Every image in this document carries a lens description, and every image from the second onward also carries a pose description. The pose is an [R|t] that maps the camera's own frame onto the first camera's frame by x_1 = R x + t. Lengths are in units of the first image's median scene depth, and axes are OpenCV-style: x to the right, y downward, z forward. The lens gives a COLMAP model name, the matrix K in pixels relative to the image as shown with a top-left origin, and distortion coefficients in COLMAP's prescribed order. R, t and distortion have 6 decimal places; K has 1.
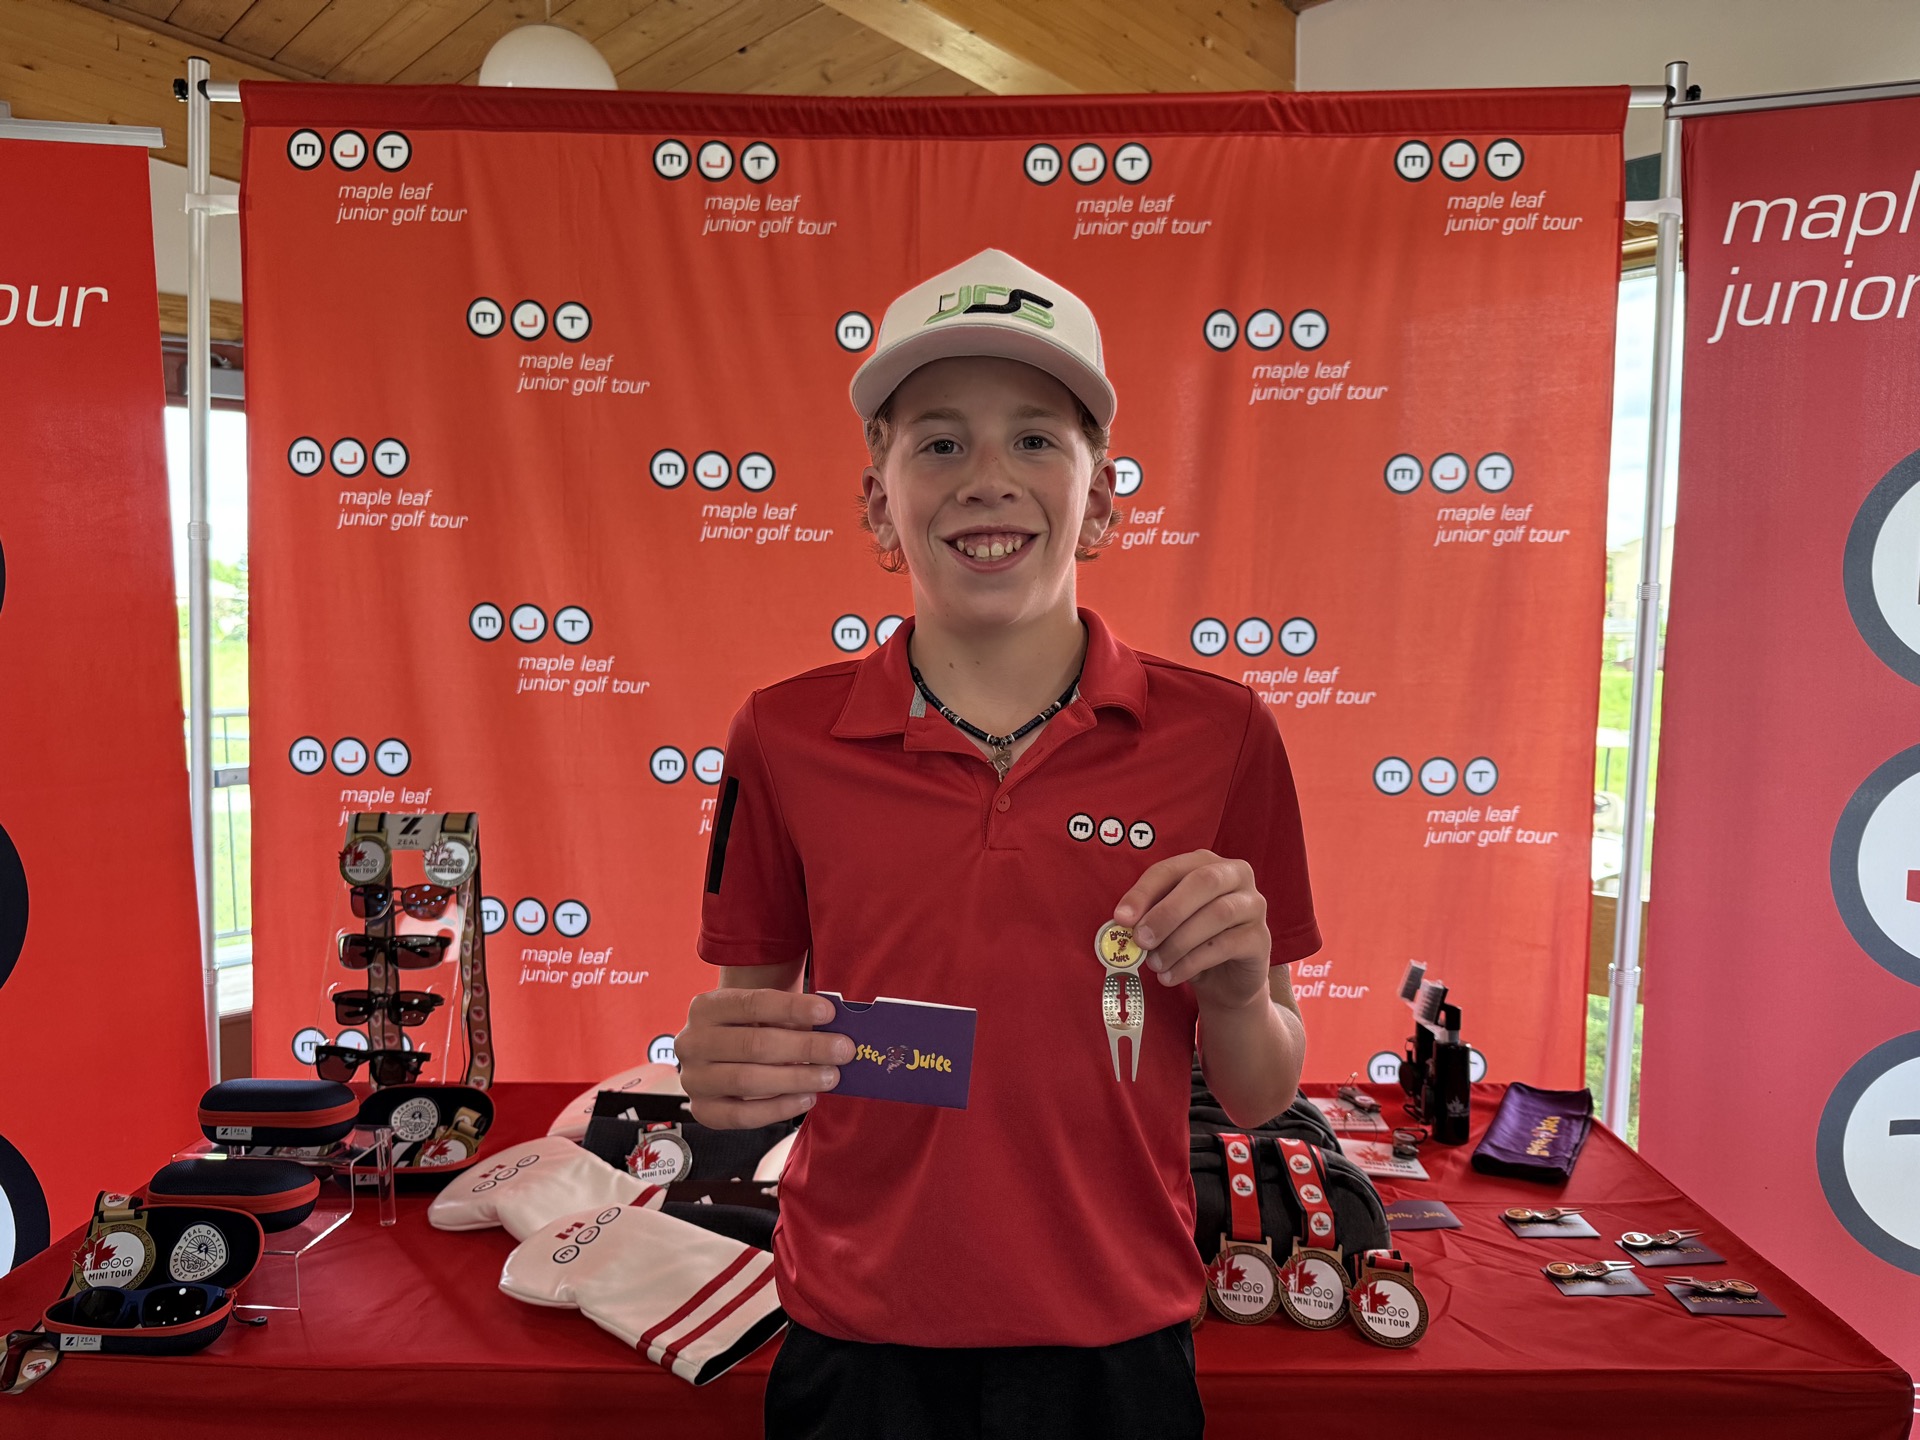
lens RADIAL K [[1302.2, 0, 955.0], [0, 1302.2, 713.6], [0, 0, 1]] dist [-0.005434, -0.012144]
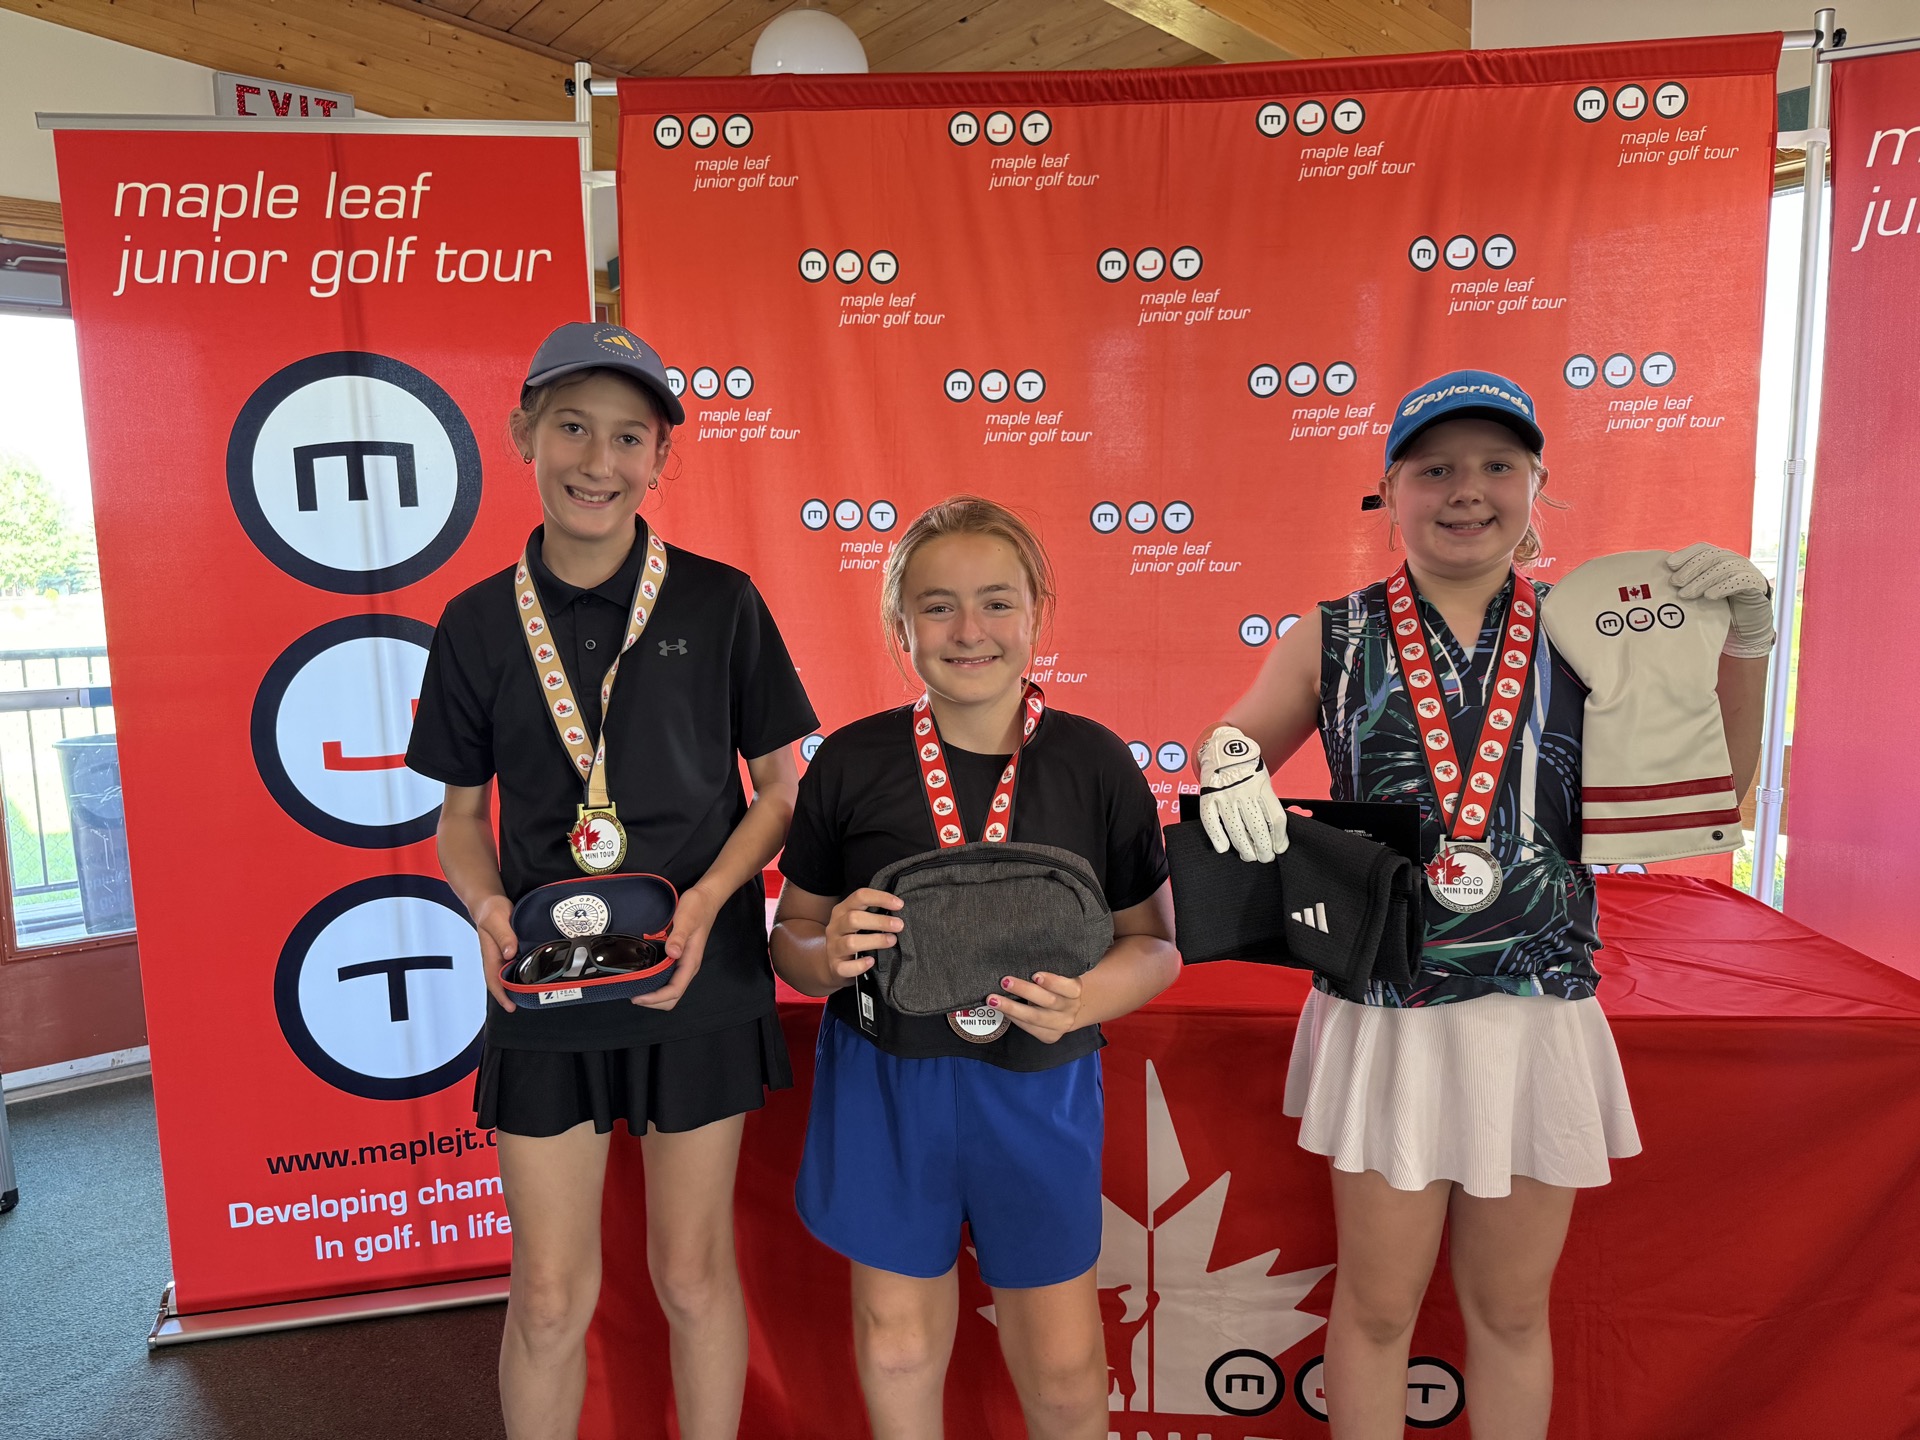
lens RADIAL K [[1302.2, 0, 925.1], [0, 1302.2, 721.2], [0, 0, 1]] dist [-0.005434, -0.012144]
pose [[0.996866, -0.008277, -0.078677, -0.162215], [0.011768, 0.998962, 0.044011, 0.076104], [0.078231, -0.044798, 0.995928, -0.245135]]
